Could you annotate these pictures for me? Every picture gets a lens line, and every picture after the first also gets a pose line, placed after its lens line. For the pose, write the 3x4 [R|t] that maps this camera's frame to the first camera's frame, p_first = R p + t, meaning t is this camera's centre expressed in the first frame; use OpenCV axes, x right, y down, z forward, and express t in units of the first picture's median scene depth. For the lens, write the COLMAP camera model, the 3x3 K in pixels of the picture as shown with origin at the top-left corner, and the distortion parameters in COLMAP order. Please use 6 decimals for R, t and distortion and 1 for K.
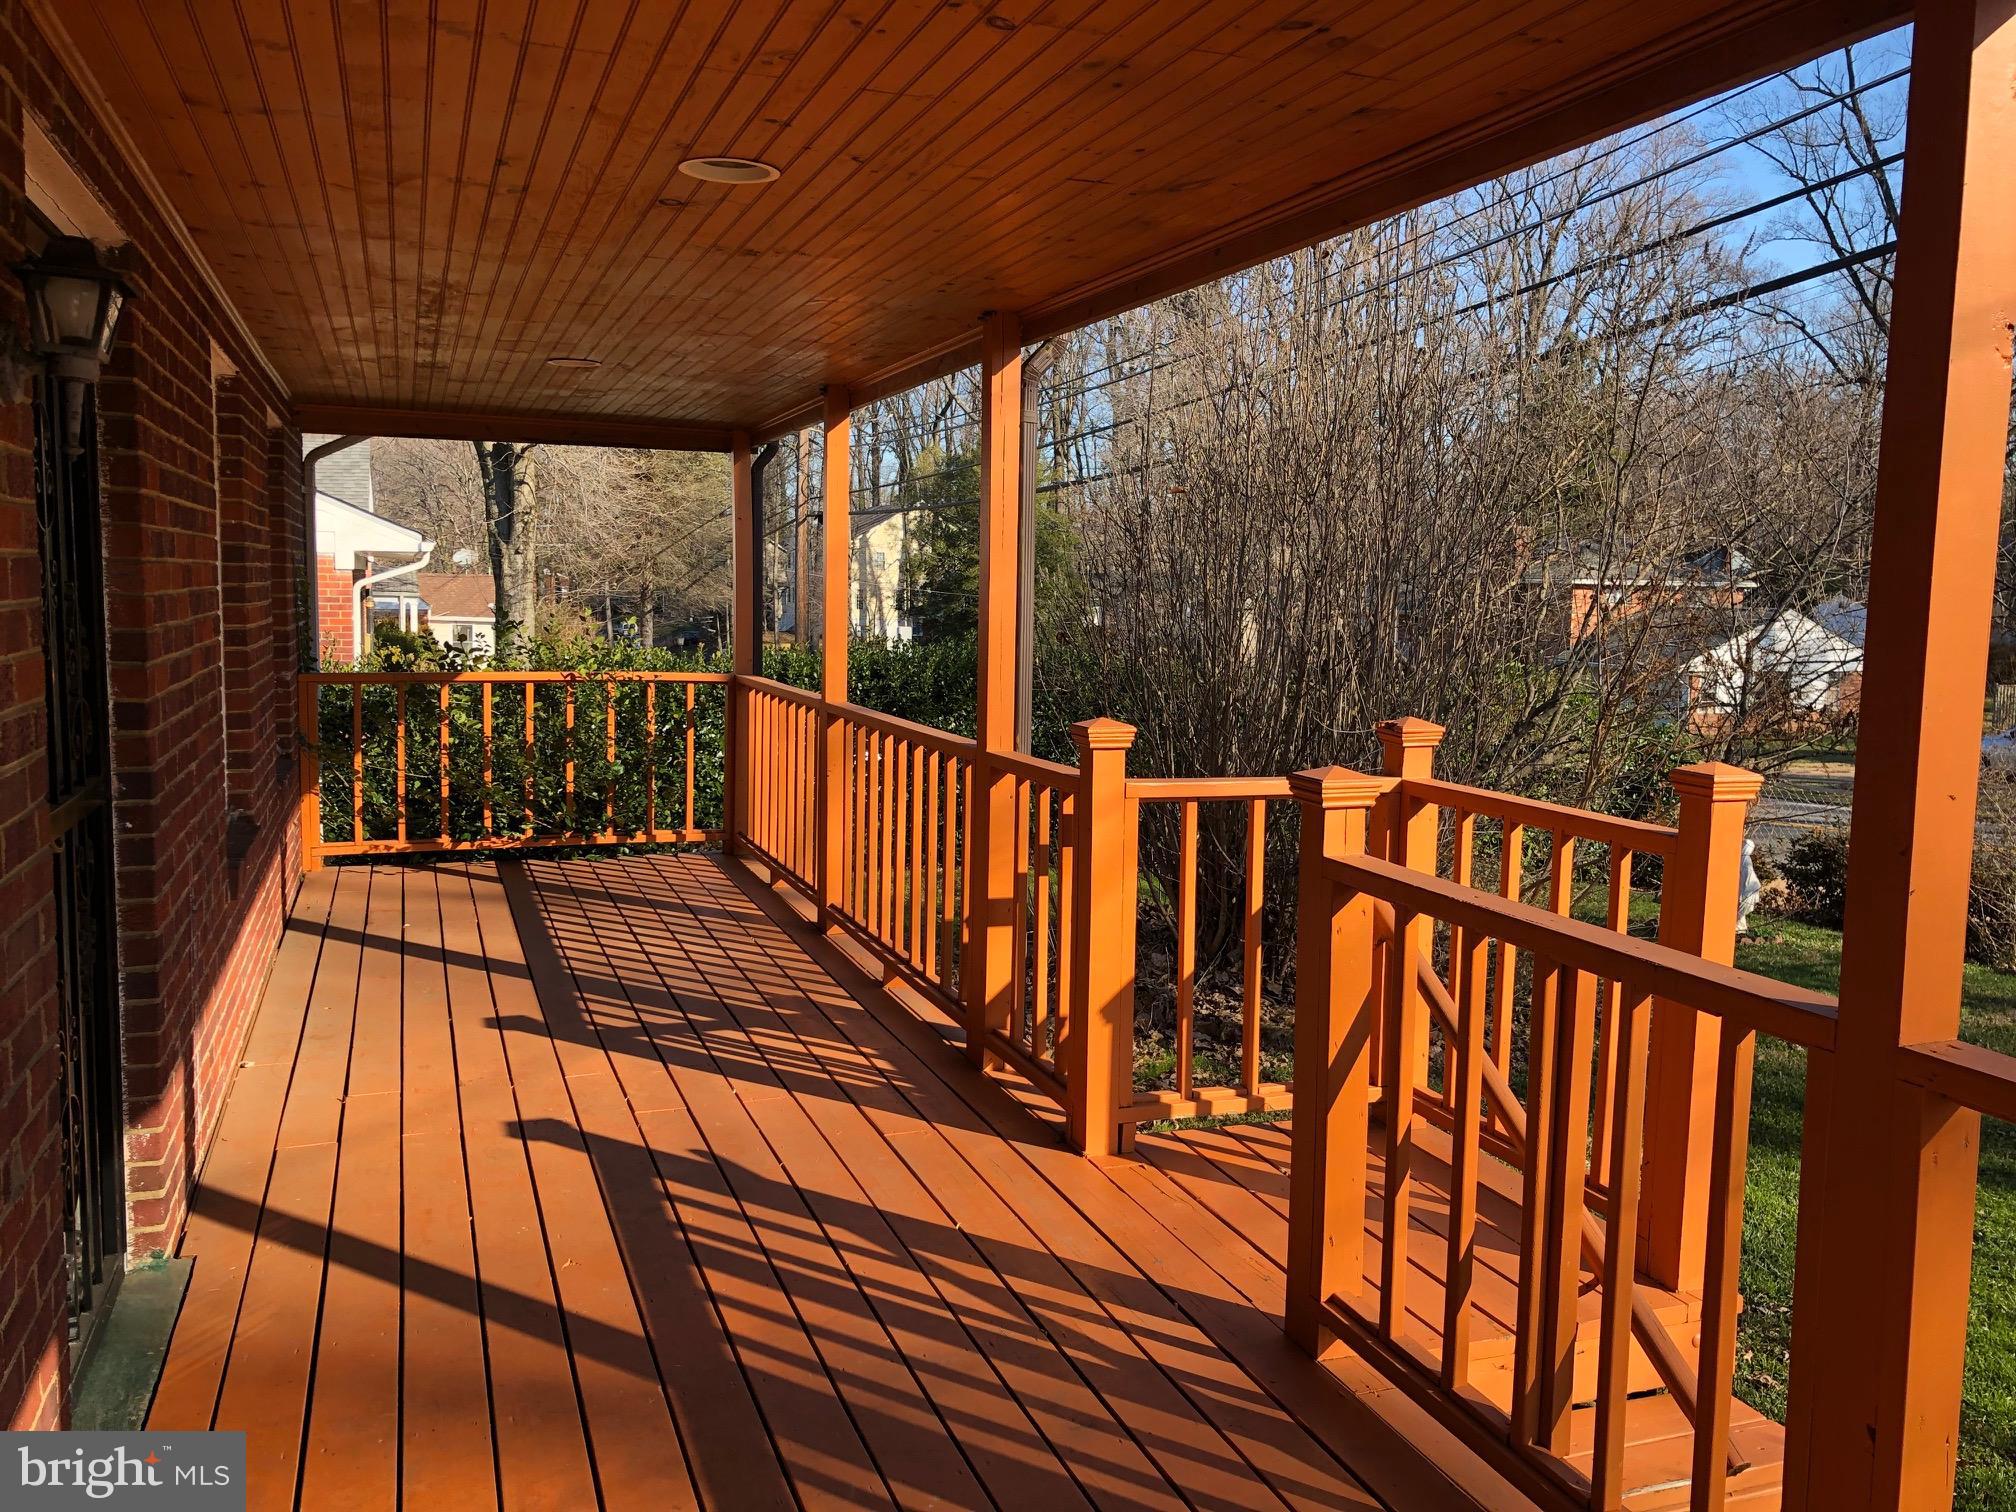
lens RADIAL K [[1636.3, 0, 1007.2], [0, 1636.3, 751.9], [0, 0, 1]] dist [0.030053, -0.035392]
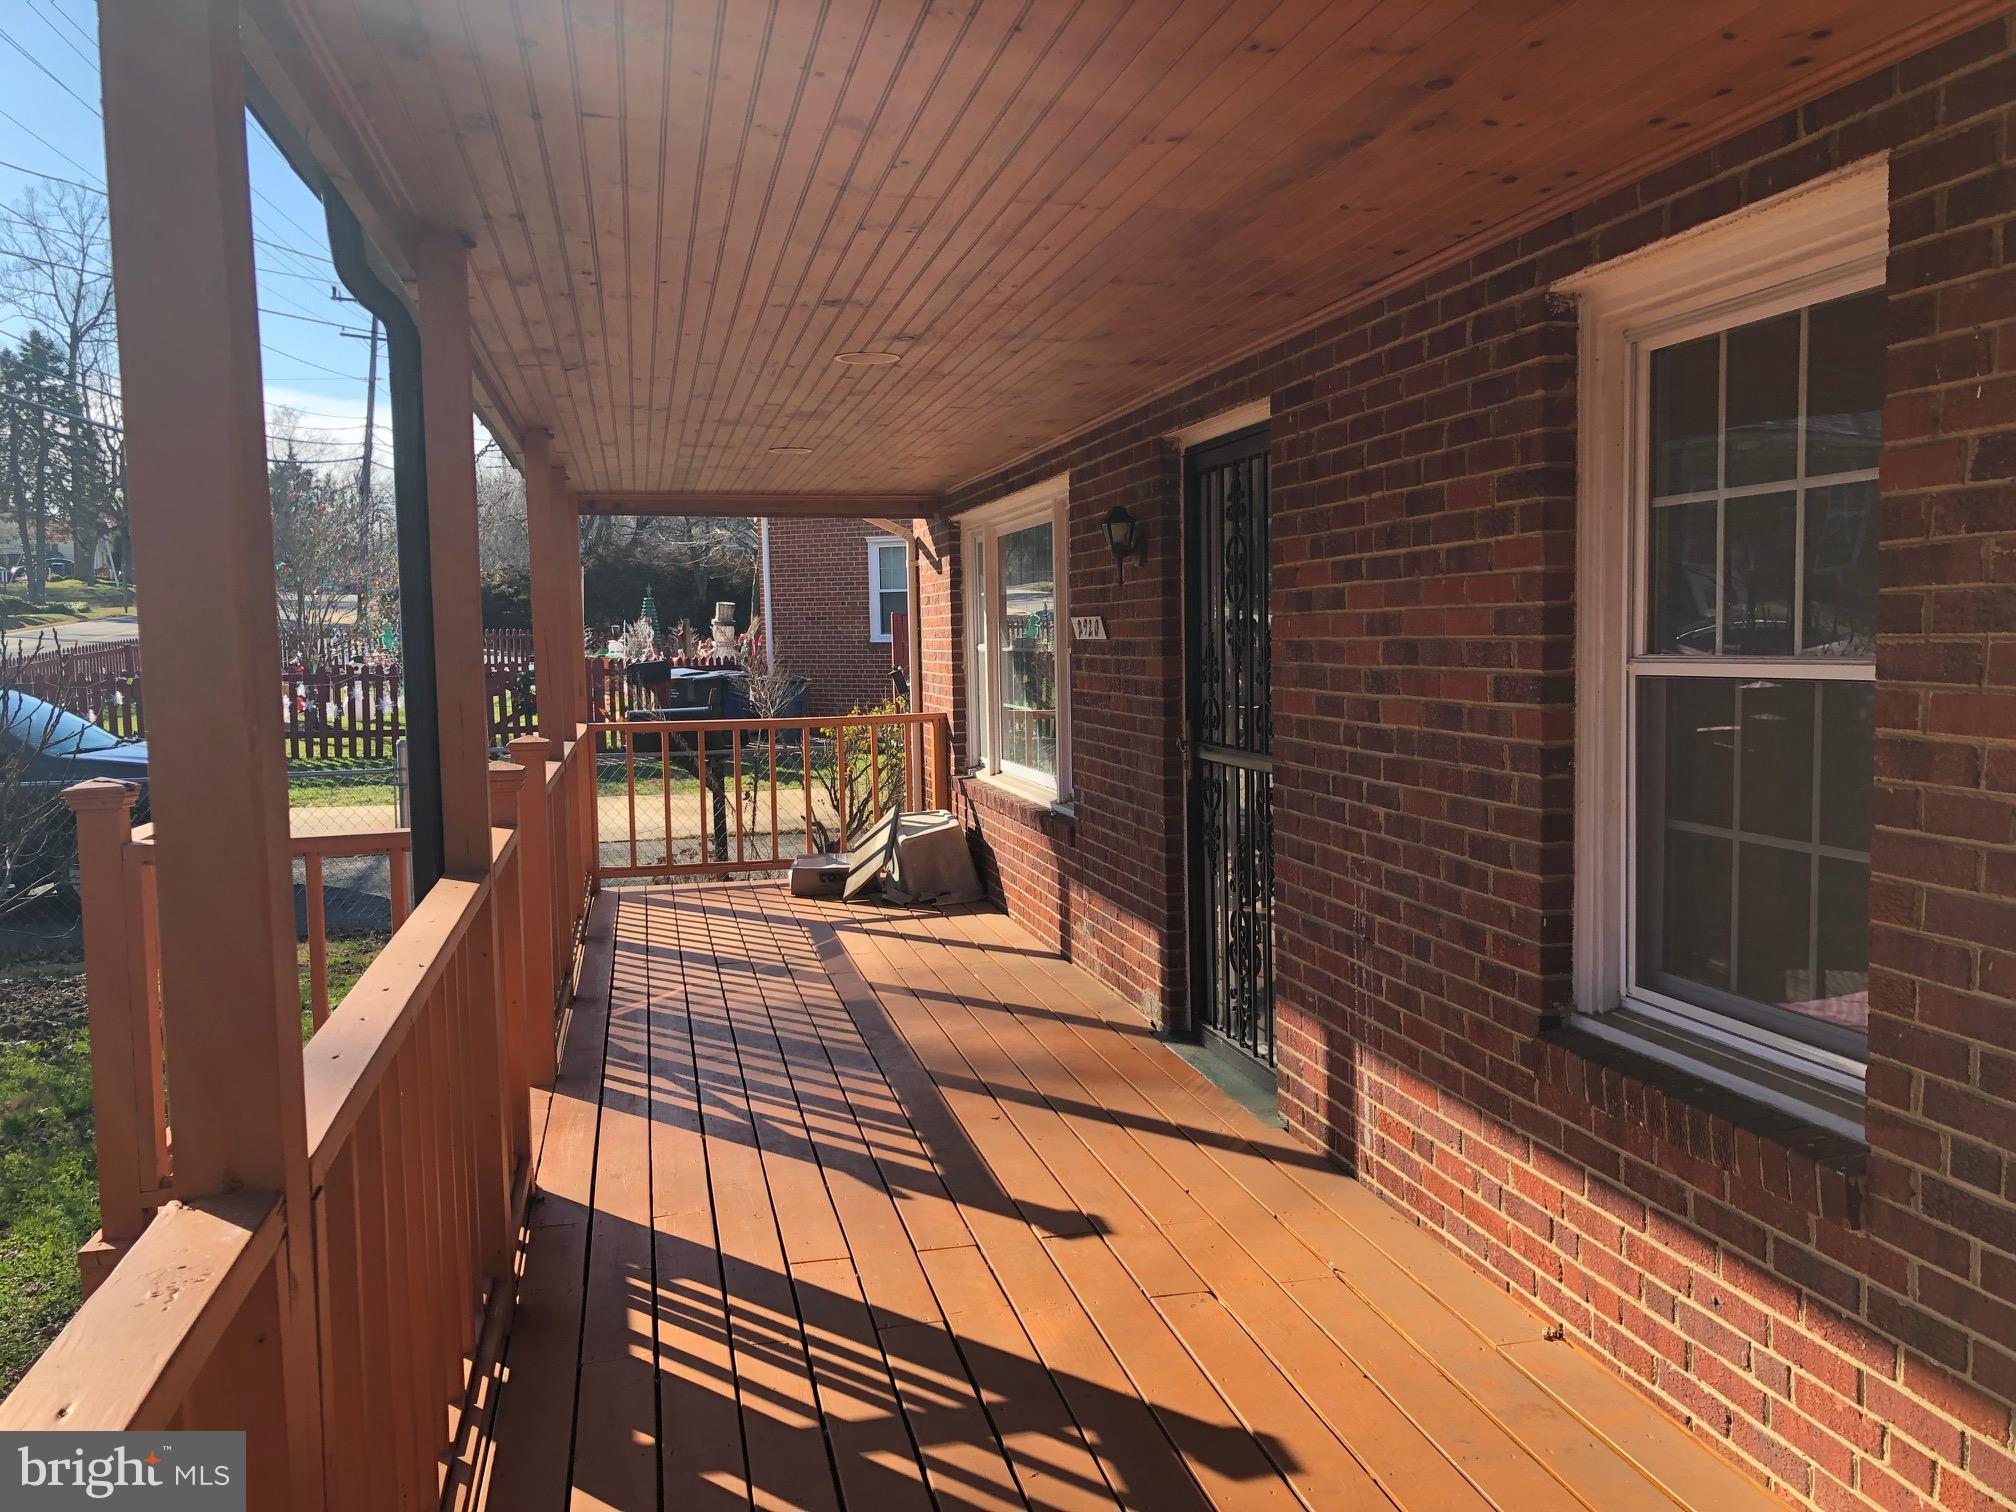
lens RADIAL K [[1636.3, 0, 1006.5], [0, 1636.3, 755.4], [0, 0, 1]] dist [0.030053, -0.035392]
pose [[-0.991624, -0.009218, 0.128830, -0.400354], [0.014220, 0.983595, 0.179828, -0.212734], [-0.128374, 0.180154, -0.975225, 2.039397]]
